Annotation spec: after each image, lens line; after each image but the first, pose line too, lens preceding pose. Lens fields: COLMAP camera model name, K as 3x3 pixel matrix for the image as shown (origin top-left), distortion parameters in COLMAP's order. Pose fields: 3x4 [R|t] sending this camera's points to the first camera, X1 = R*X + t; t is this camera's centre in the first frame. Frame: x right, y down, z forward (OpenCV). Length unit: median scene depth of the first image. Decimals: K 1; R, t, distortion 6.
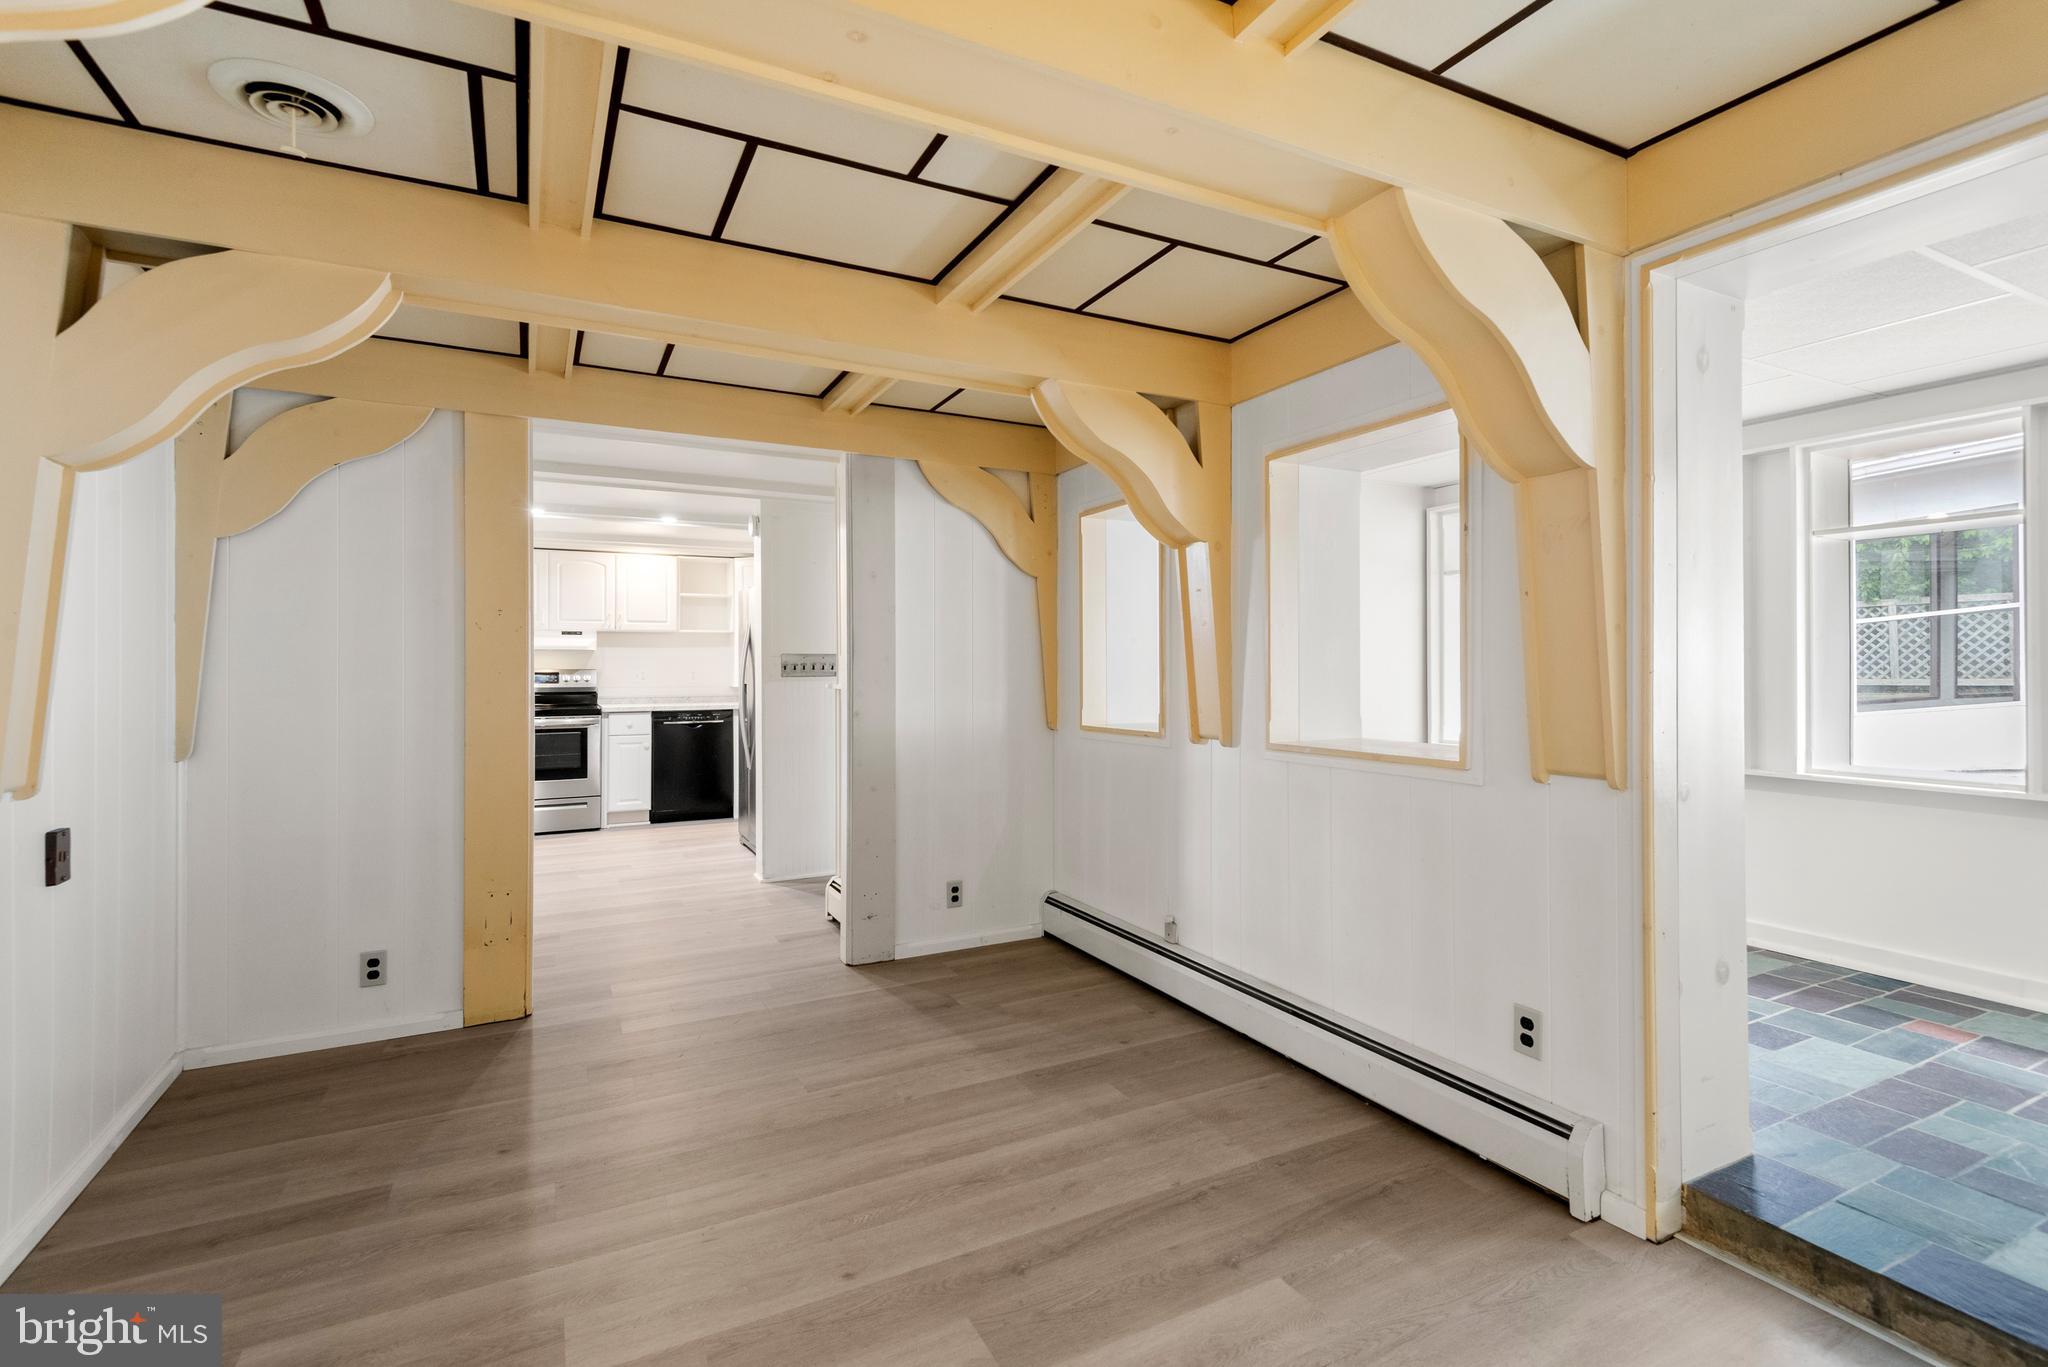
lens RADIAL K [[943.6, 0, 1031.7], [0, 943.6, 667.7], [0, 0, 1]] dist [0.018195, -0.005648]
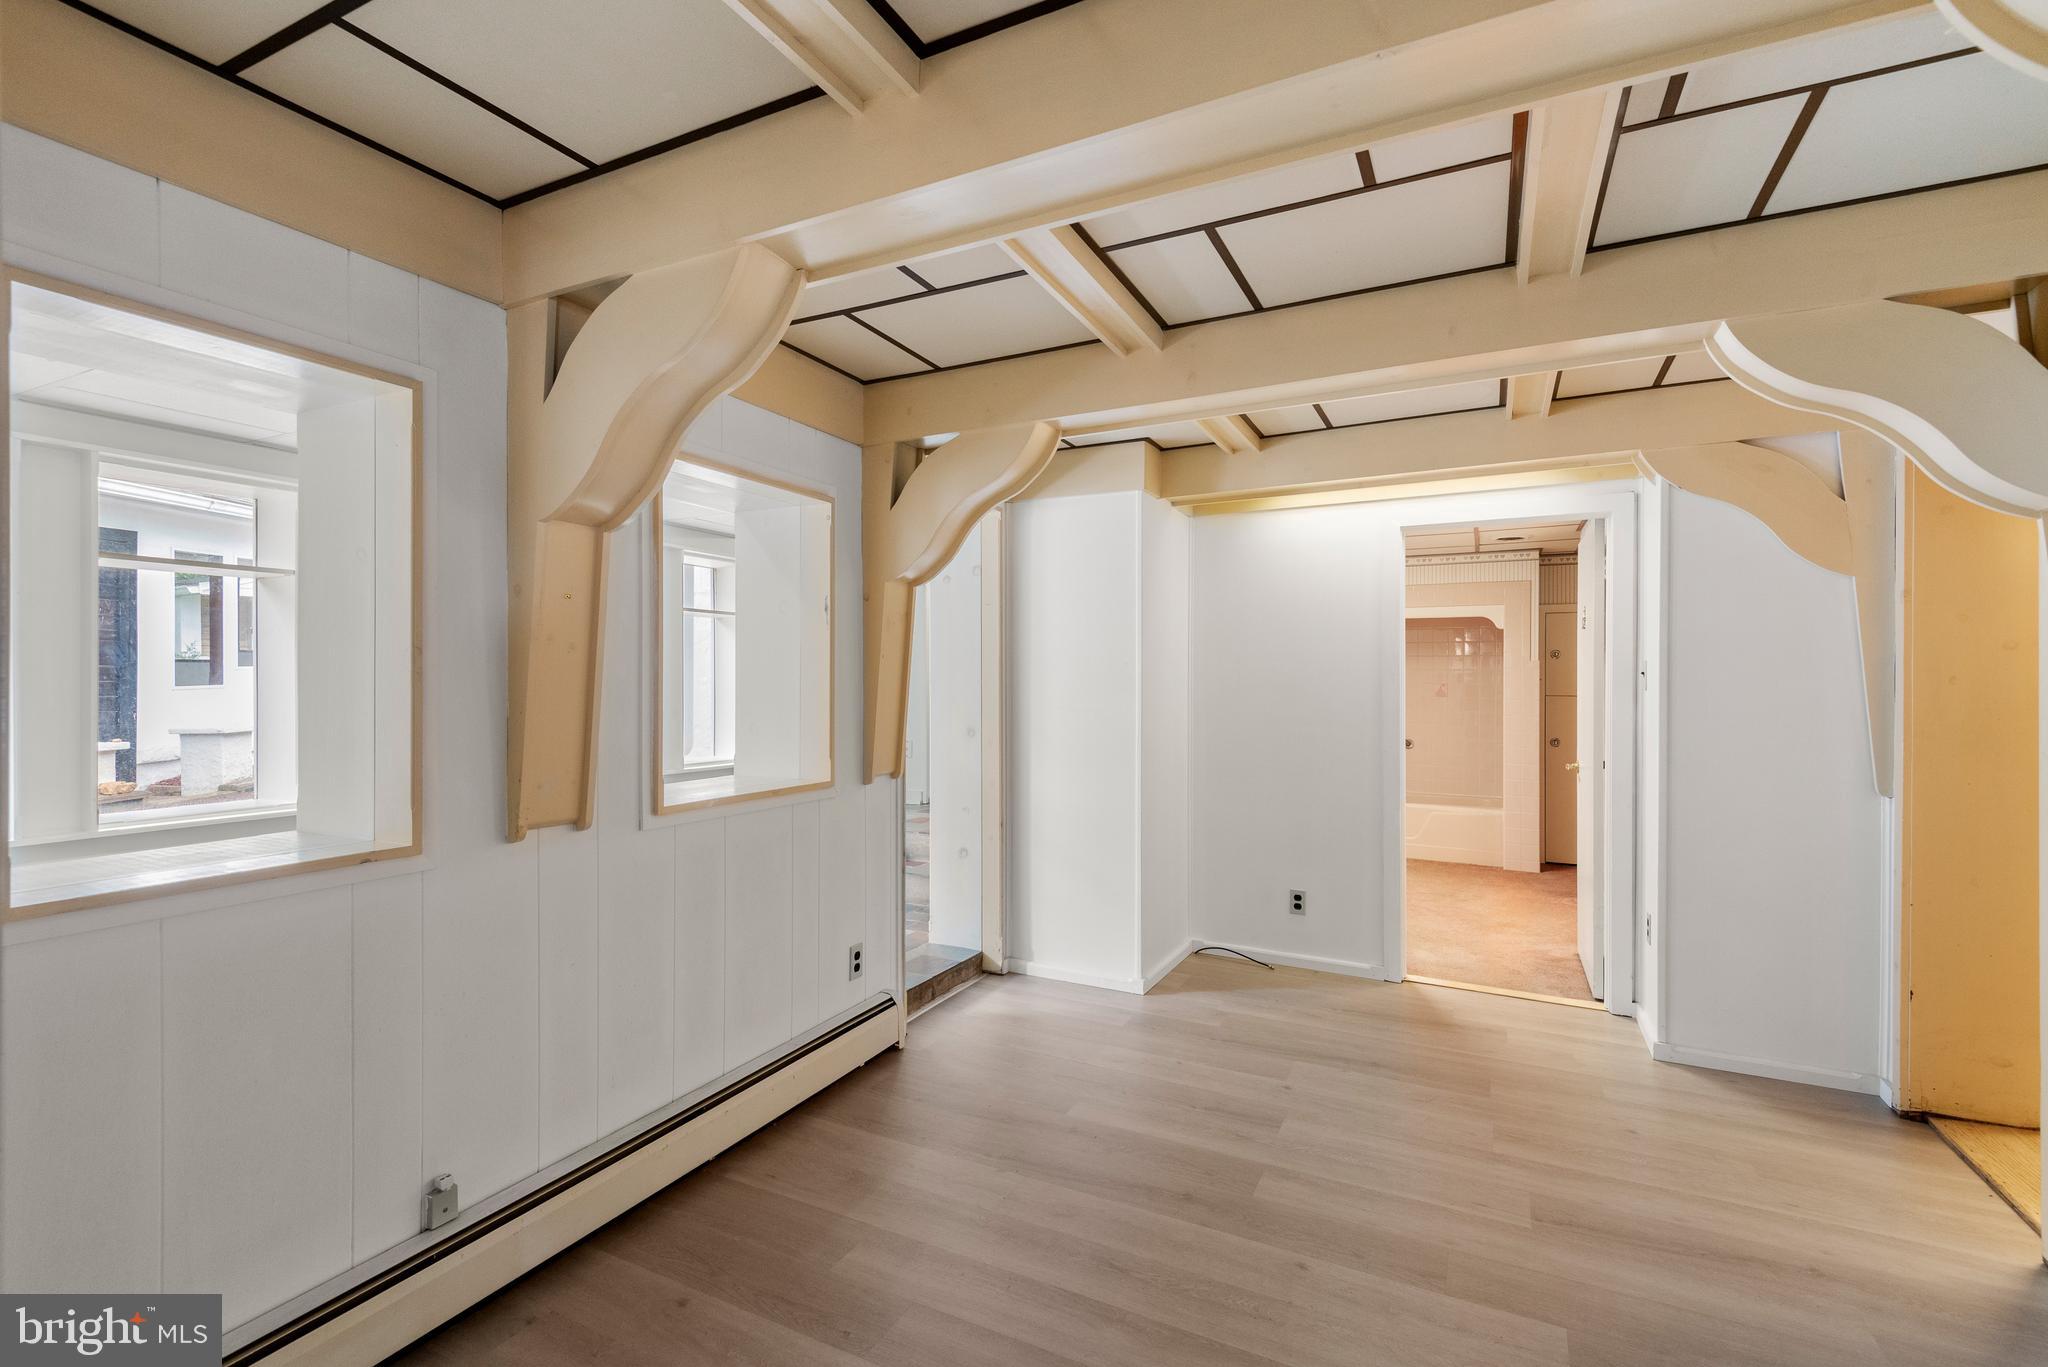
lens RADIAL K [[943.6, 0, 1022.8], [0, 943.6, 684.9], [0, 0, 1]] dist [0.018195, -0.005648]
pose [[-0.590504, 0.000540, 0.807035, -0.778793], [0.003341, 0.999993, 0.001775, -0.030723], [-0.807028, 0.003744, -0.590502, 1.669681]]
